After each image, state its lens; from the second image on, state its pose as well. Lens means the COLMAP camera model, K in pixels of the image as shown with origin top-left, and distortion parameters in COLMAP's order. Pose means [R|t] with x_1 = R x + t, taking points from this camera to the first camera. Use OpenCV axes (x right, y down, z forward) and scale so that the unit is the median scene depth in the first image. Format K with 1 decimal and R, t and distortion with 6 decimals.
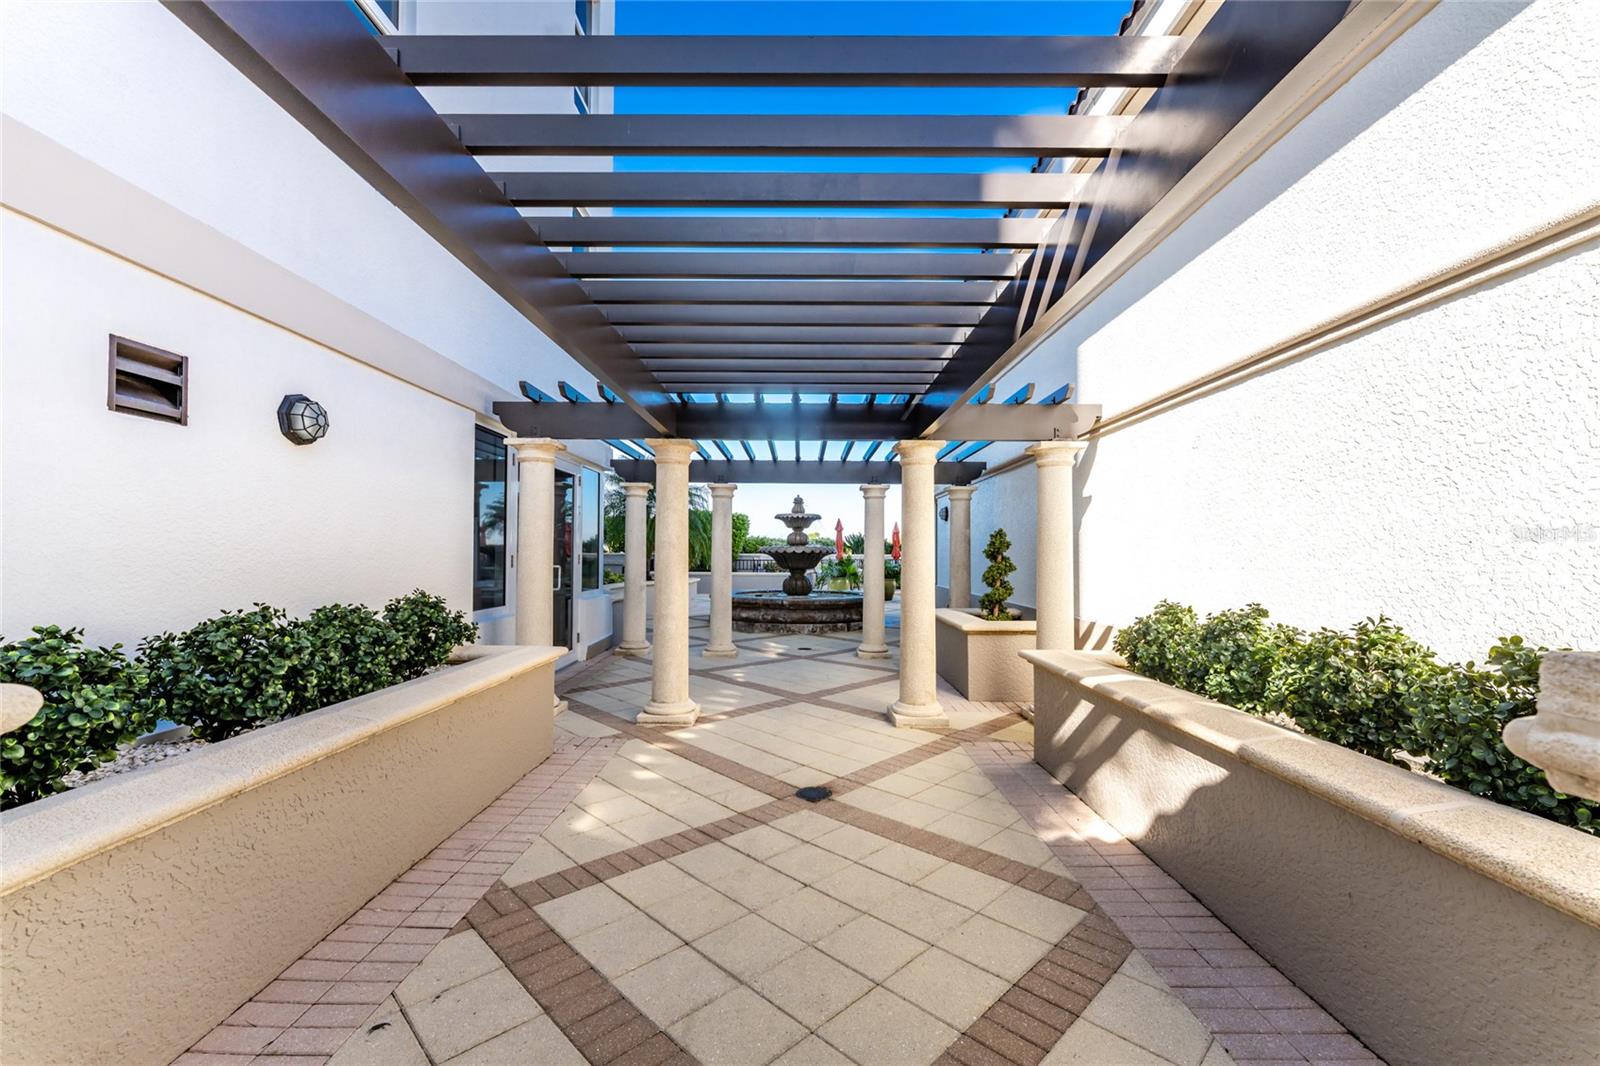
lens RADIAL K [[658.5, 0, 793.3], [0, 658.5, 543.6], [0, 0, 1]] dist [-0.002642, -0.000807]
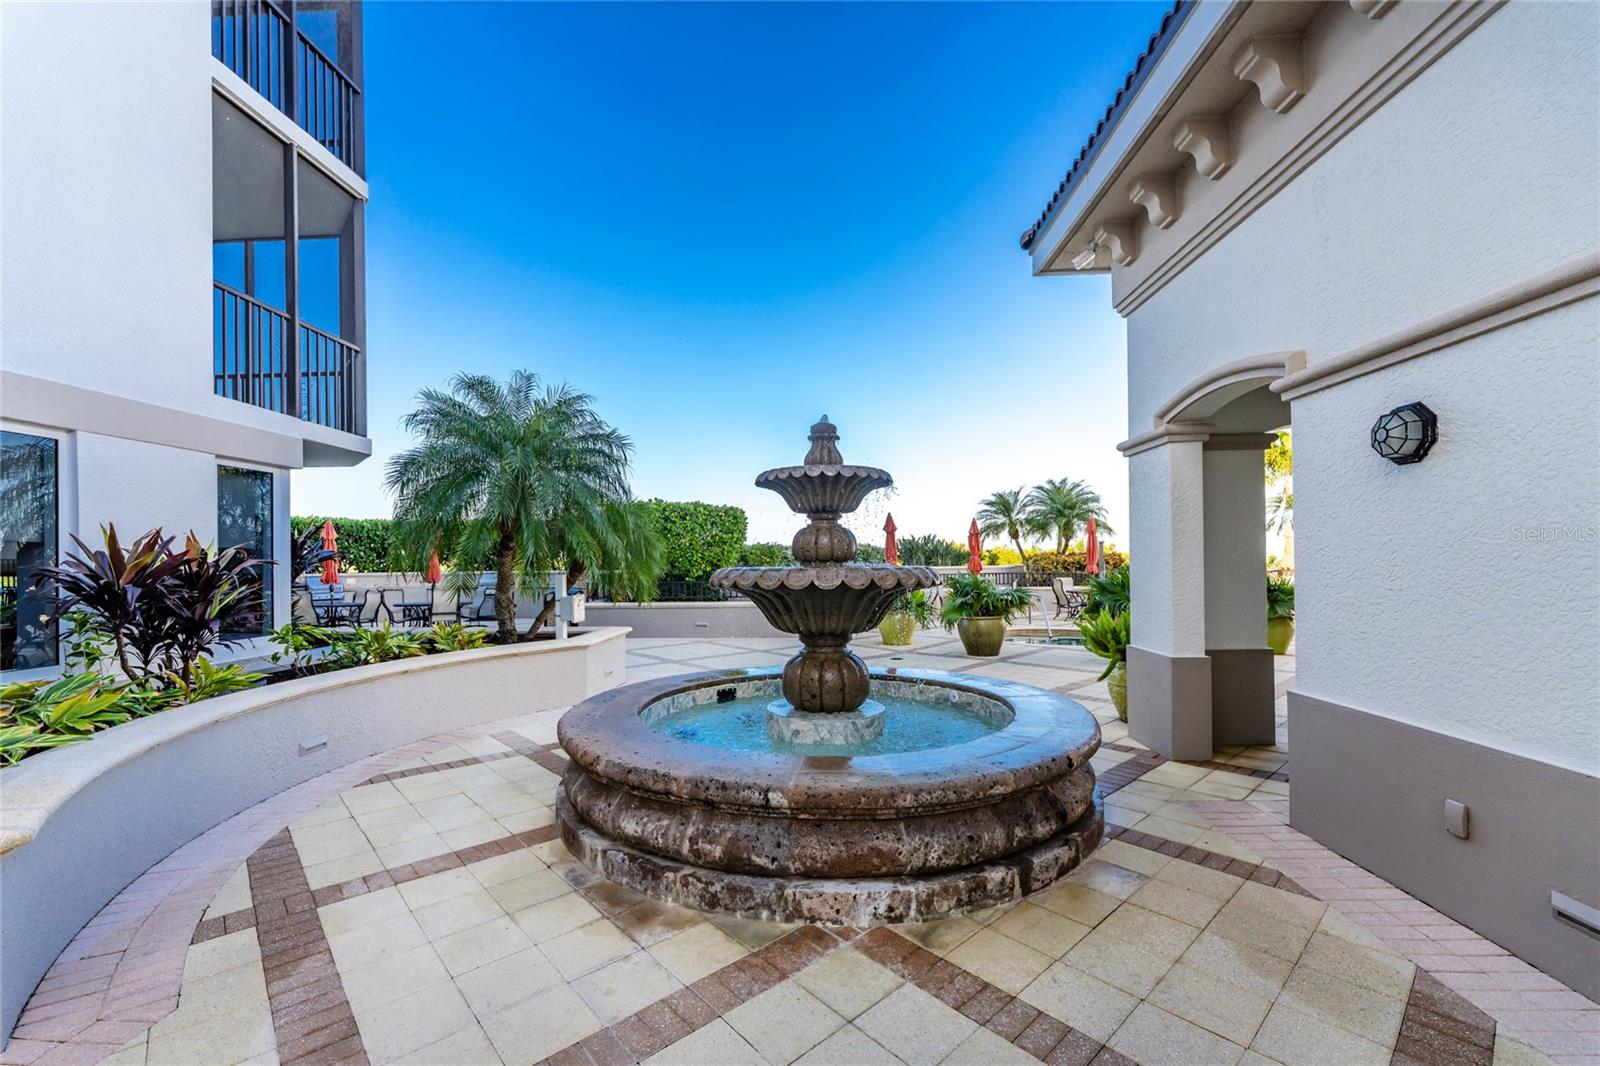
lens RADIAL K [[658.5, 0, 793.3], [0, 658.5, 543.6], [0, 0, 1]] dist [-0.002642, -0.000807]
pose [[0.998997, -0.018572, -0.040736, 0.005078], [0.018076, 0.999758, -0.012518, -0.003318], [0.040959, 0.011770, 0.999092, 0.664385]]
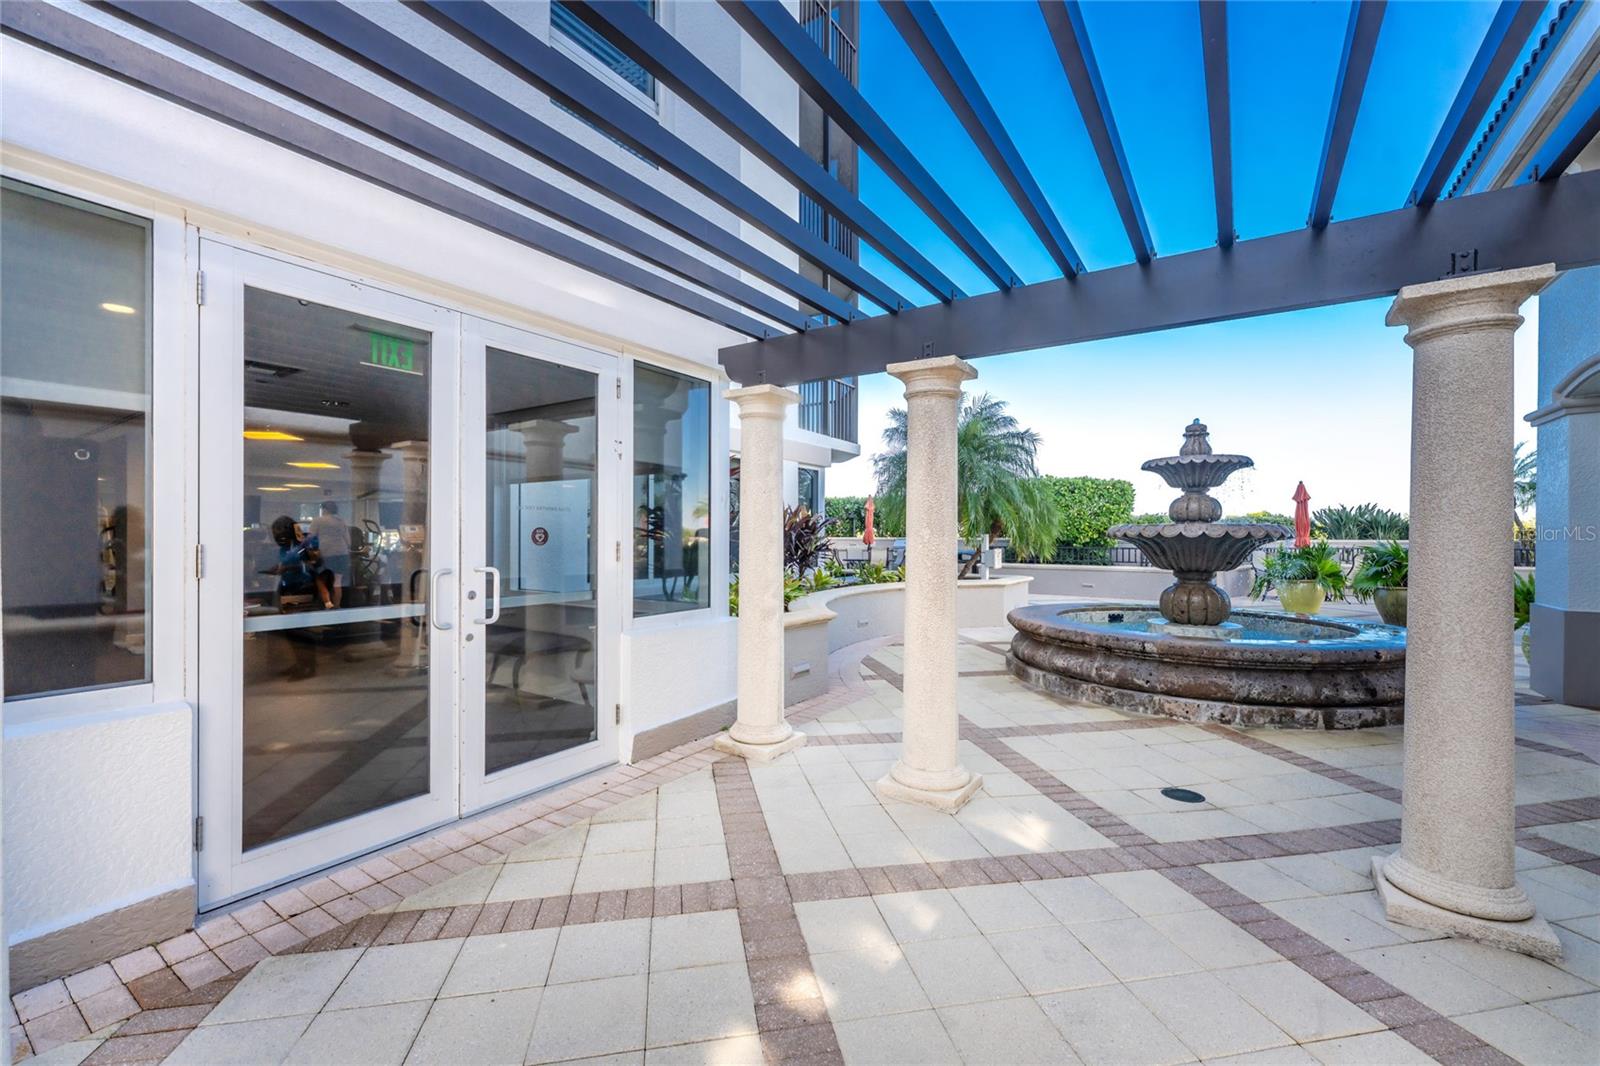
lens RADIAL K [[658.5, 0, 793.3], [0, 658.5, 543.6], [0, 0, 1]] dist [-0.002642, -0.000807]
pose [[0.831664, 0.002509, -0.555274, 0.030605], [0.009758, 0.999769, 0.019133, 0.006346], [0.555194, -0.021331, 0.831447, 0.433933]]
